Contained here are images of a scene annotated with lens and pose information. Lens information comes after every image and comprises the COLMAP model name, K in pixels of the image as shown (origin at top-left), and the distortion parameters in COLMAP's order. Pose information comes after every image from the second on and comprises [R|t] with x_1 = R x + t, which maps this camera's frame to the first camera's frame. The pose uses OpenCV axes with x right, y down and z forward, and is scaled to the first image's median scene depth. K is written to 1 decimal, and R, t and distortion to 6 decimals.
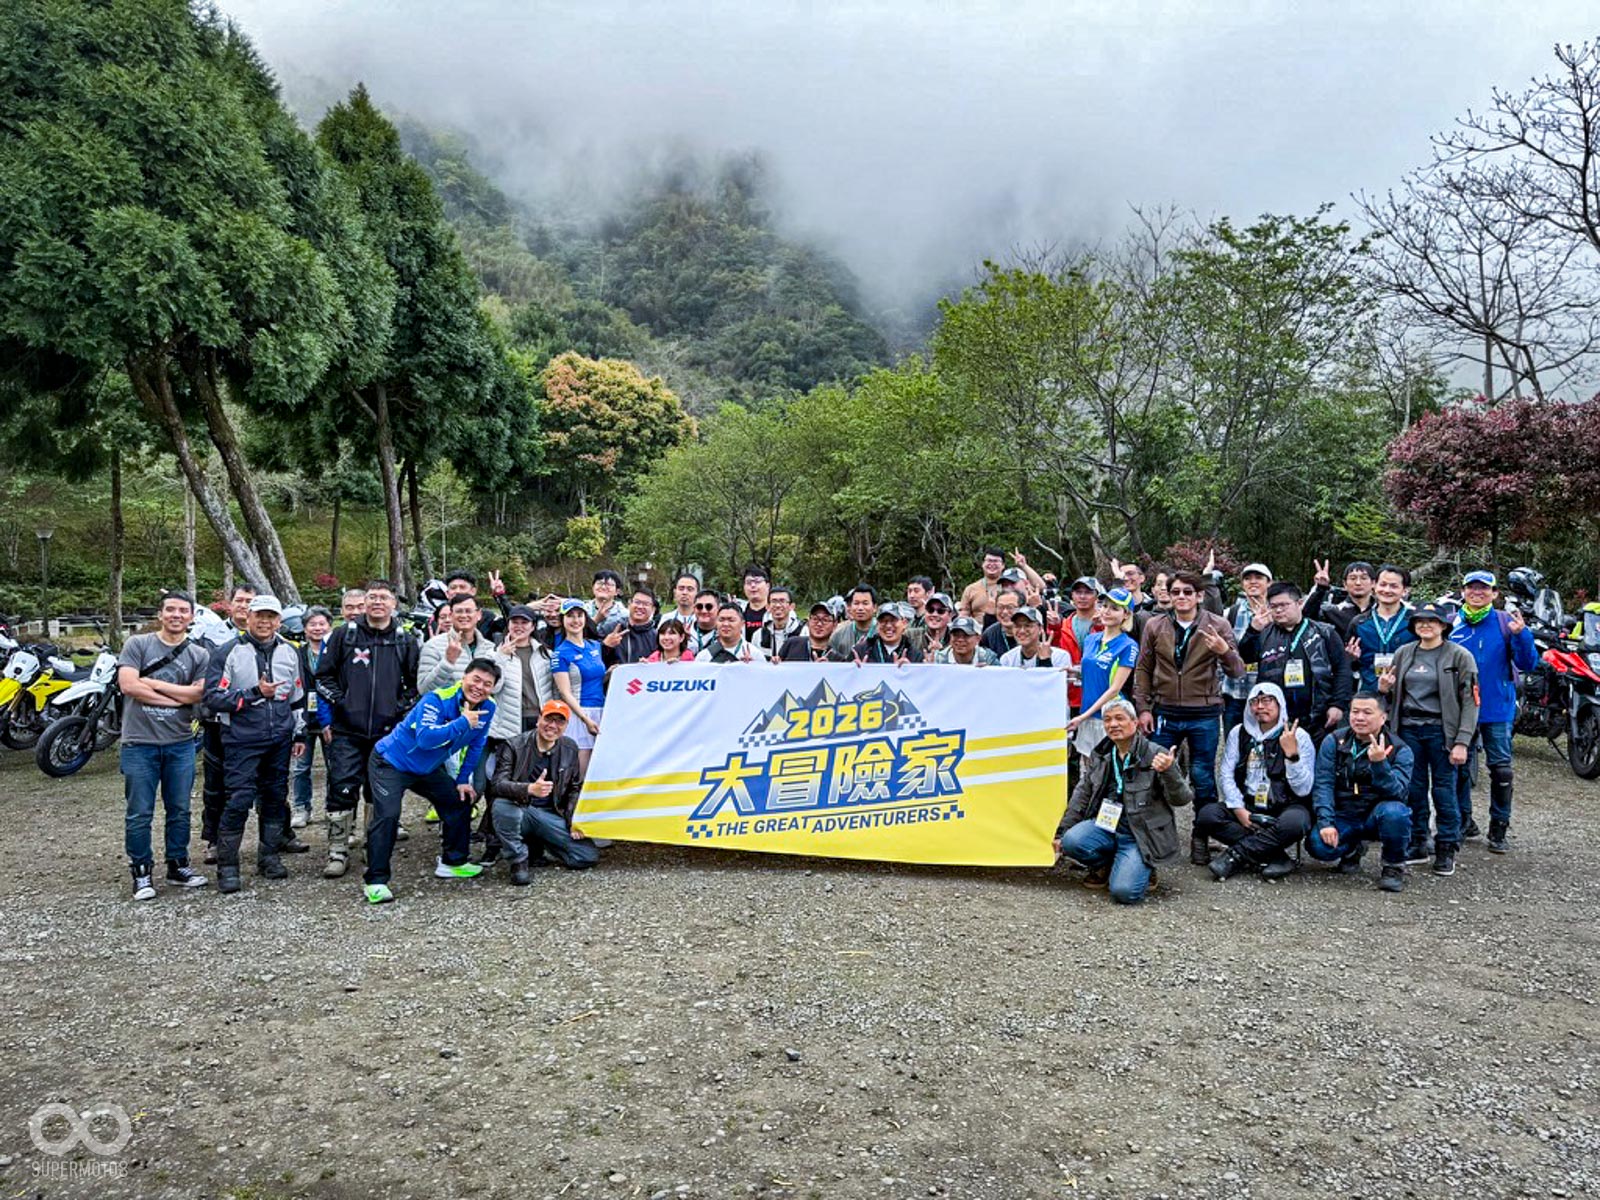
lens RADIAL K [[1132.5, 0, 819.1], [0, 1132.5, 636.0], [0, 0, 1]] dist [0.022967, -0.003096]
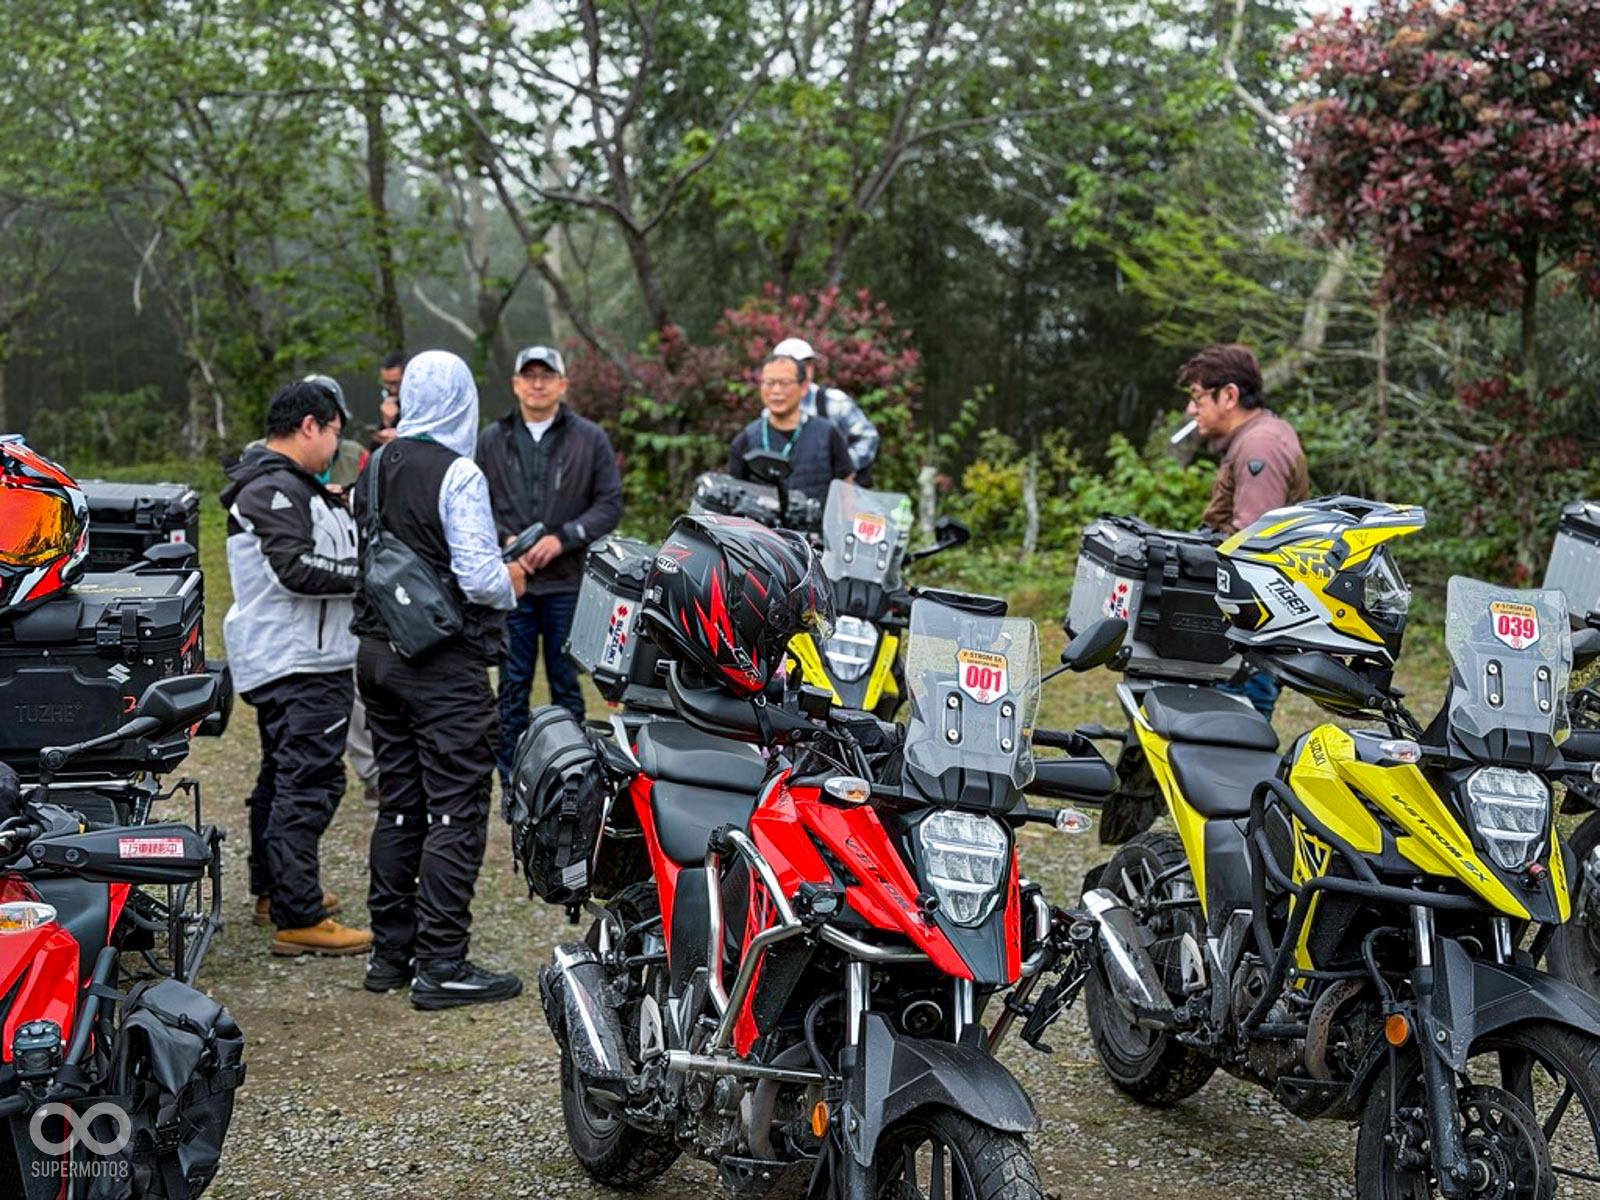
lens RADIAL K [[2234.2, 0, 800.0], [0, 2234.2, 600.0], [0, 0, 1]] dist [0.150000, -0.051446]
pose [[0.940492, -0.021328, 0.339146, 0.090125], [0.006529, 0.998978, 0.044719, -0.016642], [-0.339753, -0.039844, 0.939670, 0.361328]]
